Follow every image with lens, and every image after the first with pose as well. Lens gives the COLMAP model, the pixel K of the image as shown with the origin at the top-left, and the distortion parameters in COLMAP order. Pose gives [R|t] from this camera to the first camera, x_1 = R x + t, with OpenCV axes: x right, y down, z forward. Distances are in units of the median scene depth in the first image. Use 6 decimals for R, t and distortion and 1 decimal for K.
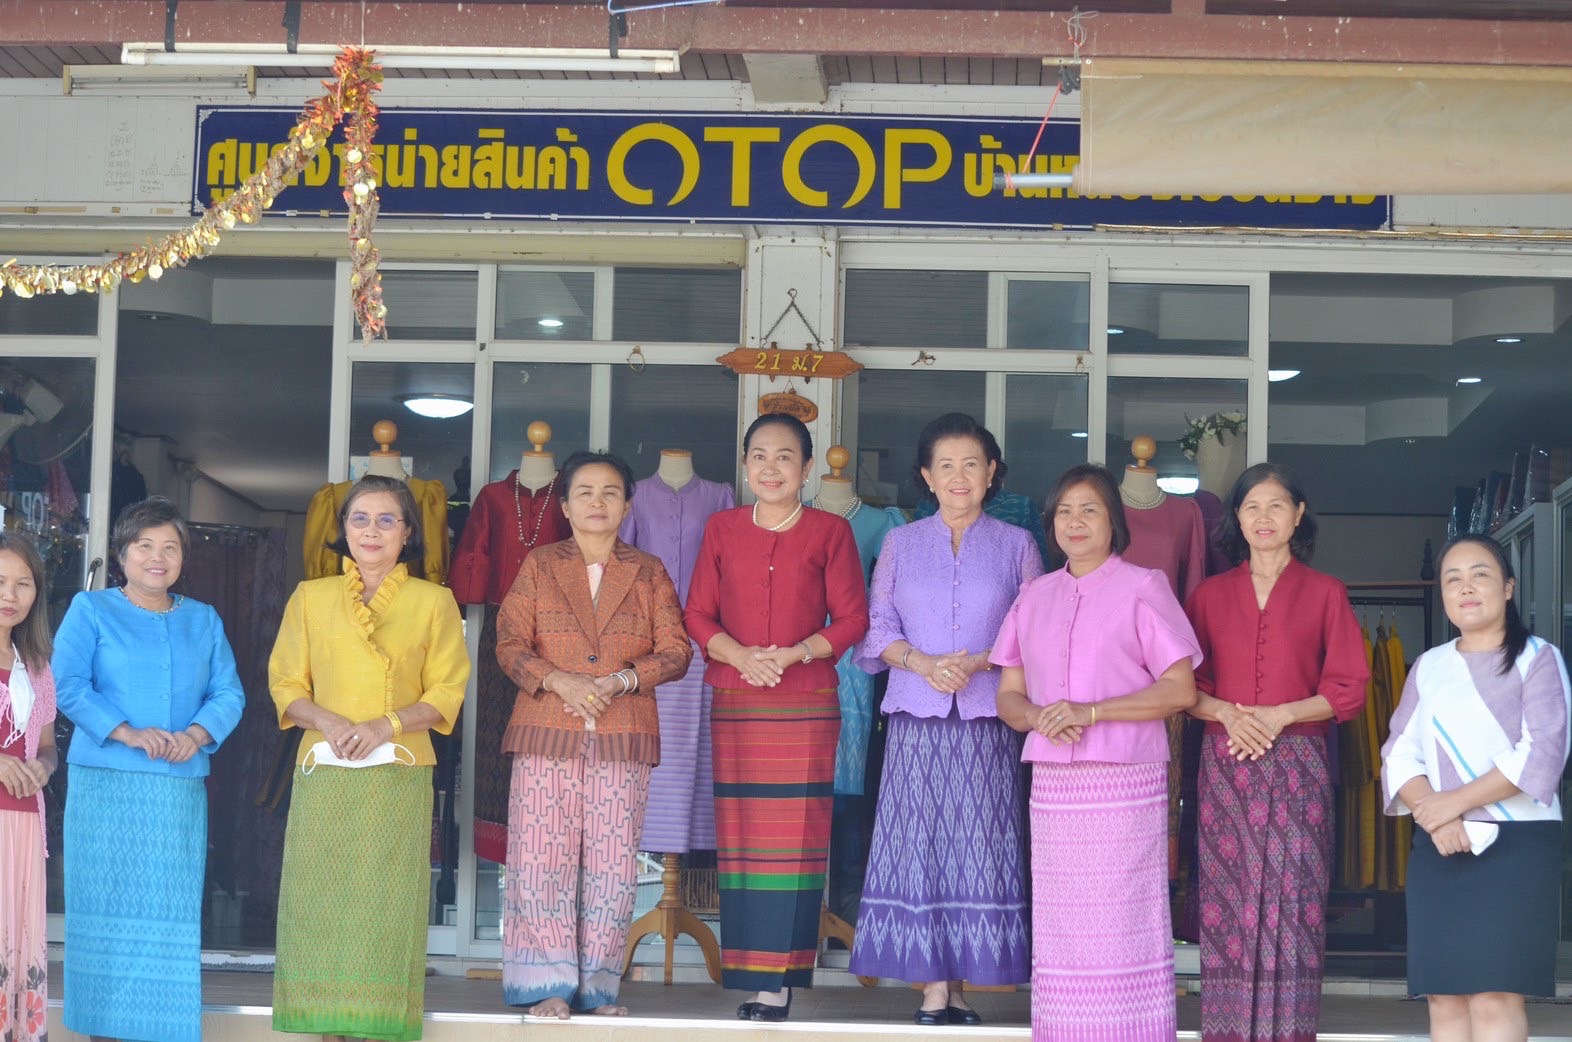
lens RADIAL K [[3540.6, 0, 786.0], [0, 3540.6, 521.0], [0, 0, 1]] dist [-0.452036, 14.692710]
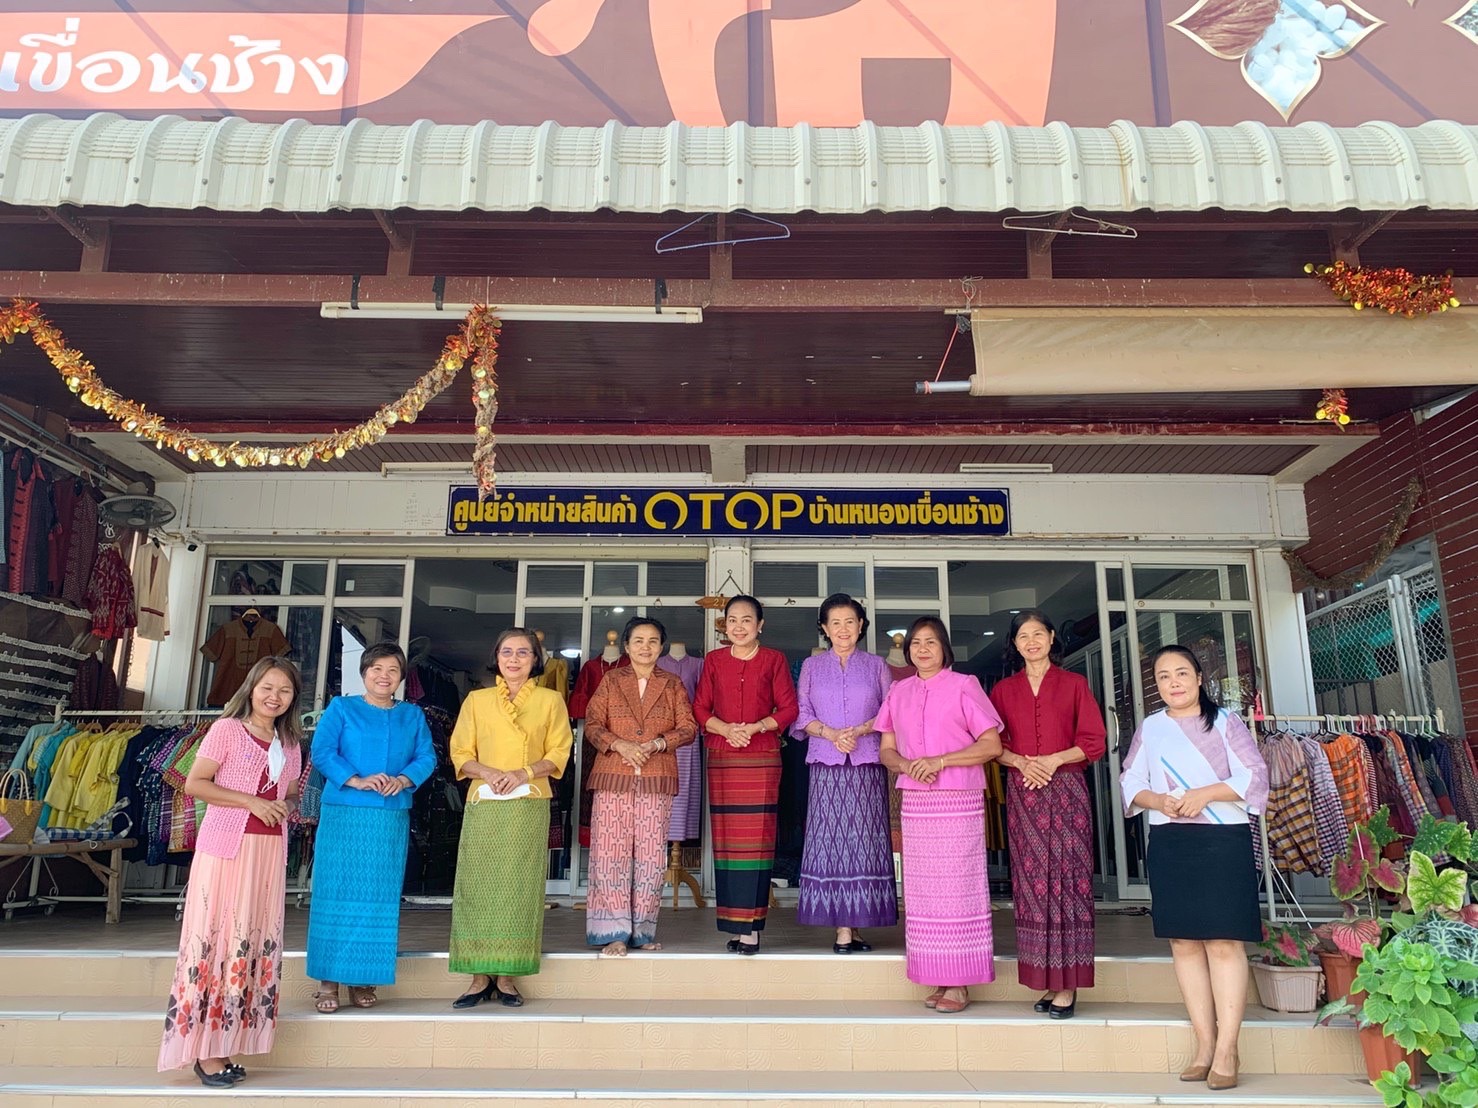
lens RADIAL K [[1413.0, 0, 765.8], [0, 1413.0, 436.6], [0, 0, 1]] dist [0.062237, -0.009023]
pose [[0.999327, -0.008068, 0.035776, -0.018460], [0.014152, 0.984777, -0.173245, 0.018380], [-0.033834, 0.173635, 0.984229, 0.307325]]
